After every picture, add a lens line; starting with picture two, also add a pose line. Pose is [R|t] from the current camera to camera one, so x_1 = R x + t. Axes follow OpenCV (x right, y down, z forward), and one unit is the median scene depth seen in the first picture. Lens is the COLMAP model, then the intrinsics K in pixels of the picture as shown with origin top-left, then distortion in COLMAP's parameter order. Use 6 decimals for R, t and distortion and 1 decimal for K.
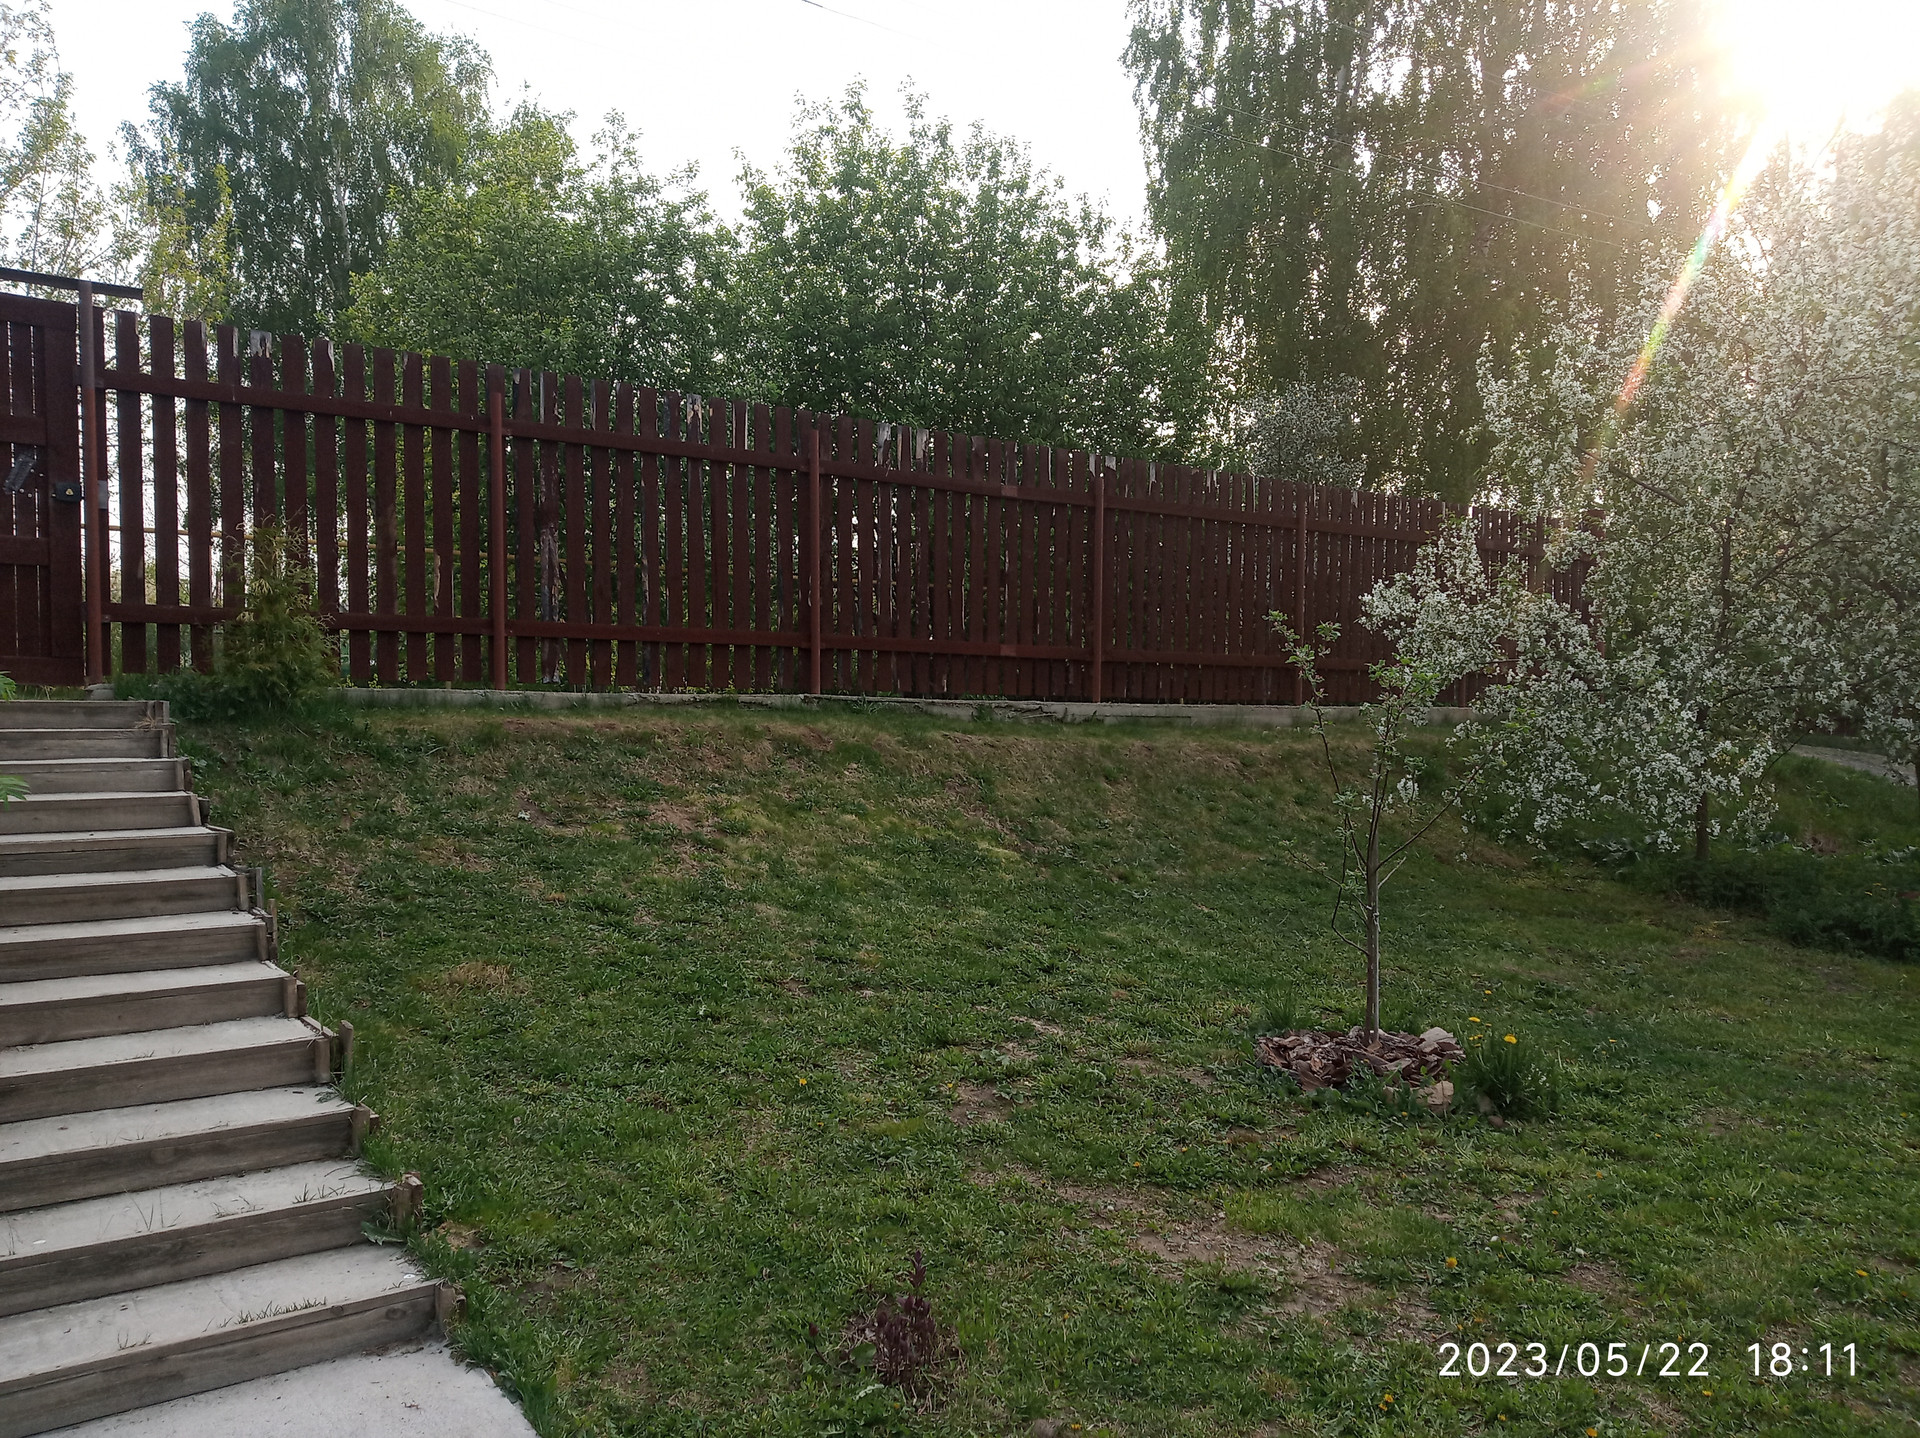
lens RADIAL K [[1495.0, 0, 960.8], [0, 1495.0, 719.0], [0, 0, 1]] dist [0.034181, -0.001873]
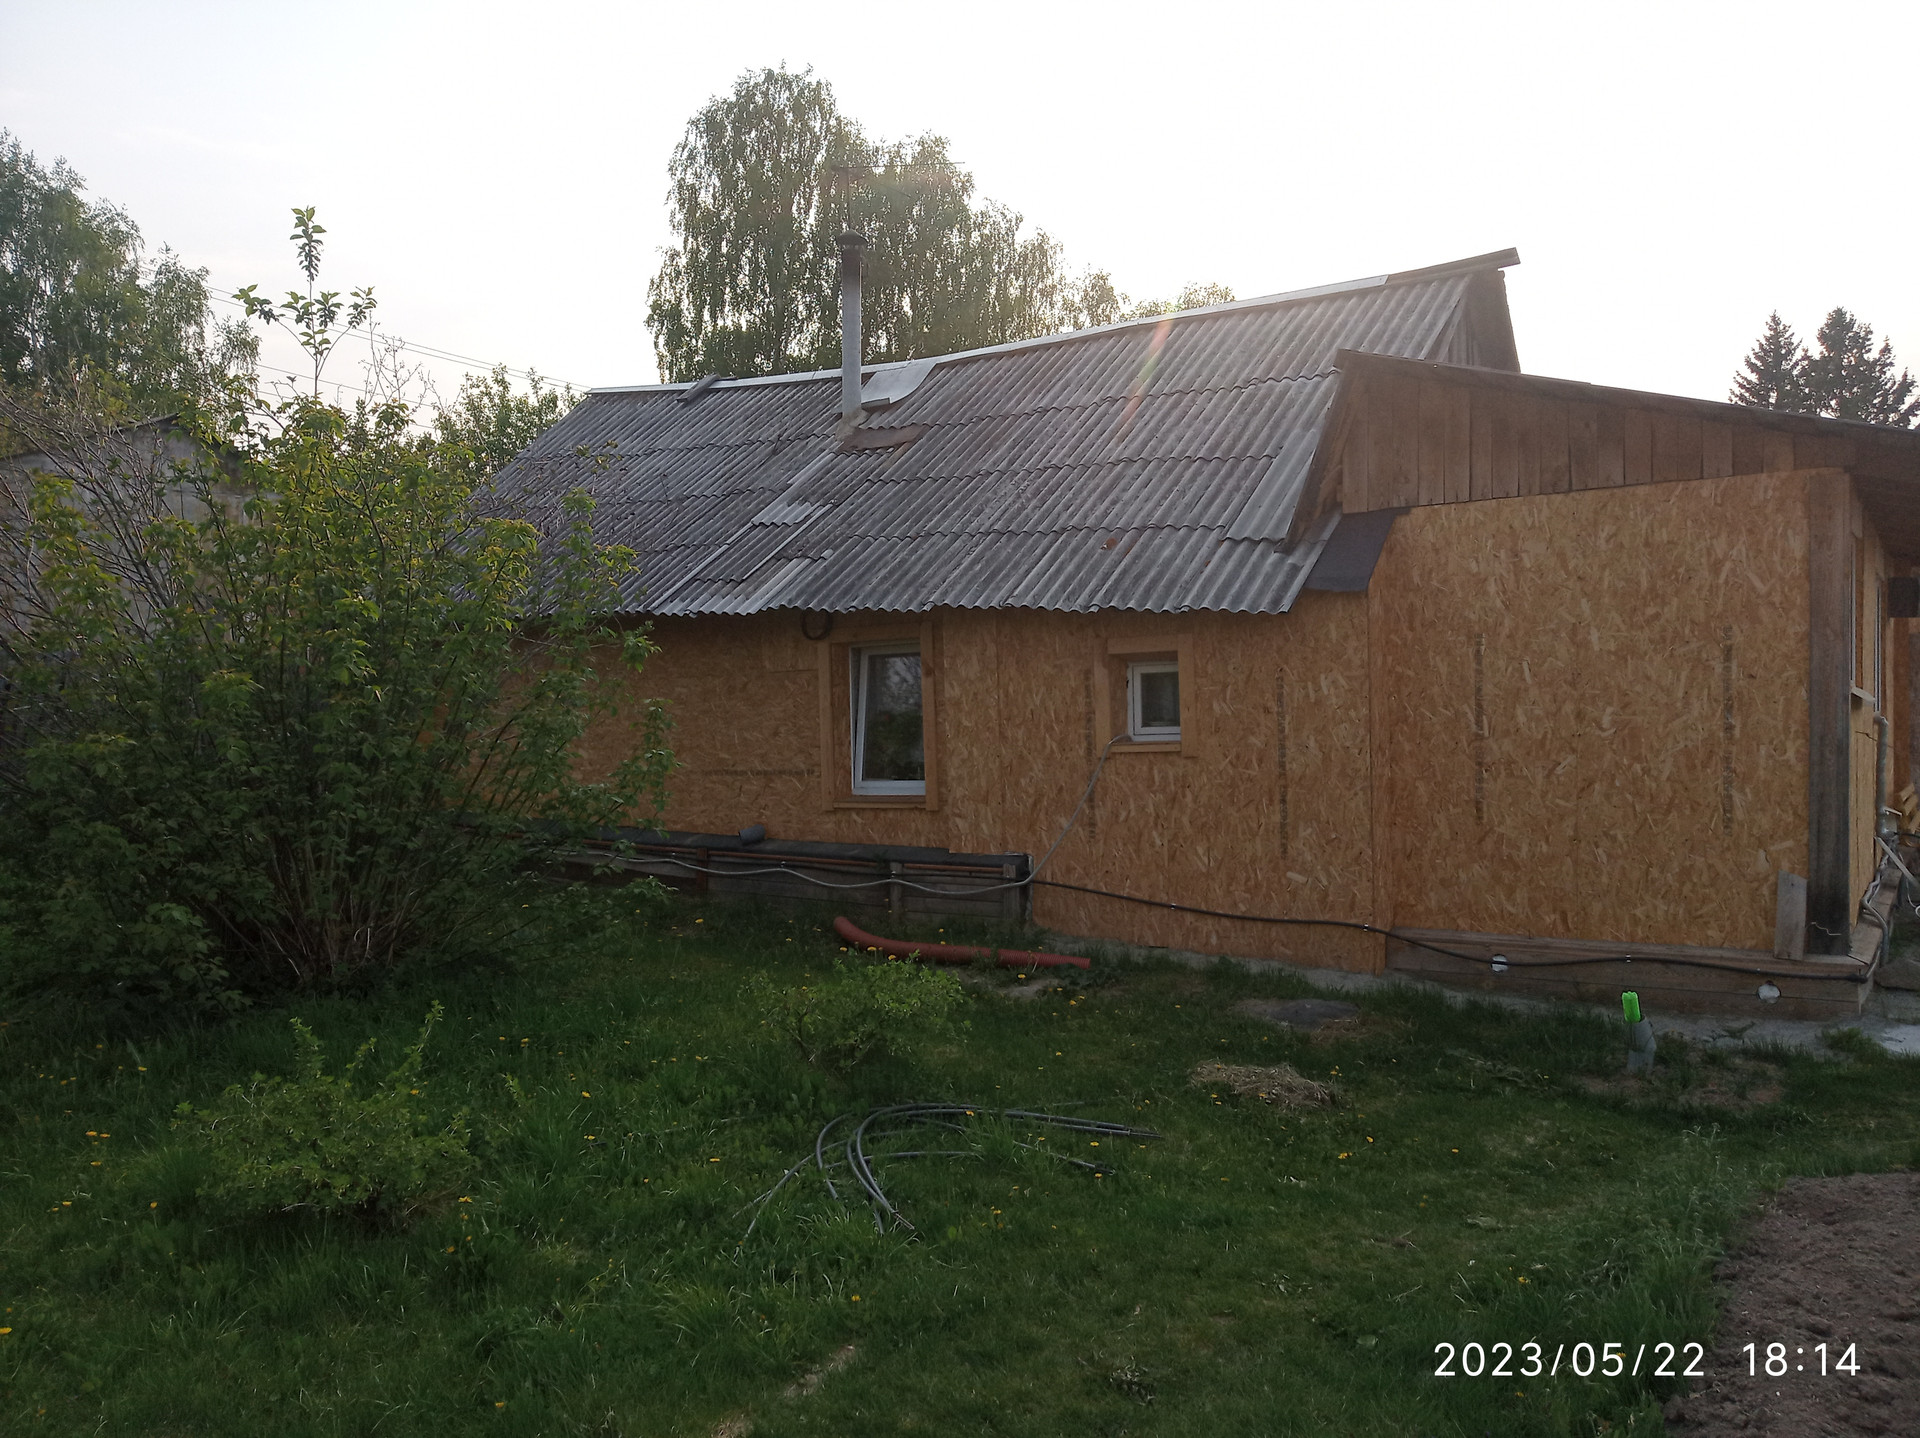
lens RADIAL K [[1495.0, 0, 961.6], [0, 1495.0, 723.2], [0, 0, 1]] dist [0.034181, -0.001873]
pose [[0.950193, -0.038035, 0.309333, -0.092764], [0.039636, 0.999214, 0.001108, 0.017330], [-0.309132, 0.011208, 0.950953, -0.685208]]
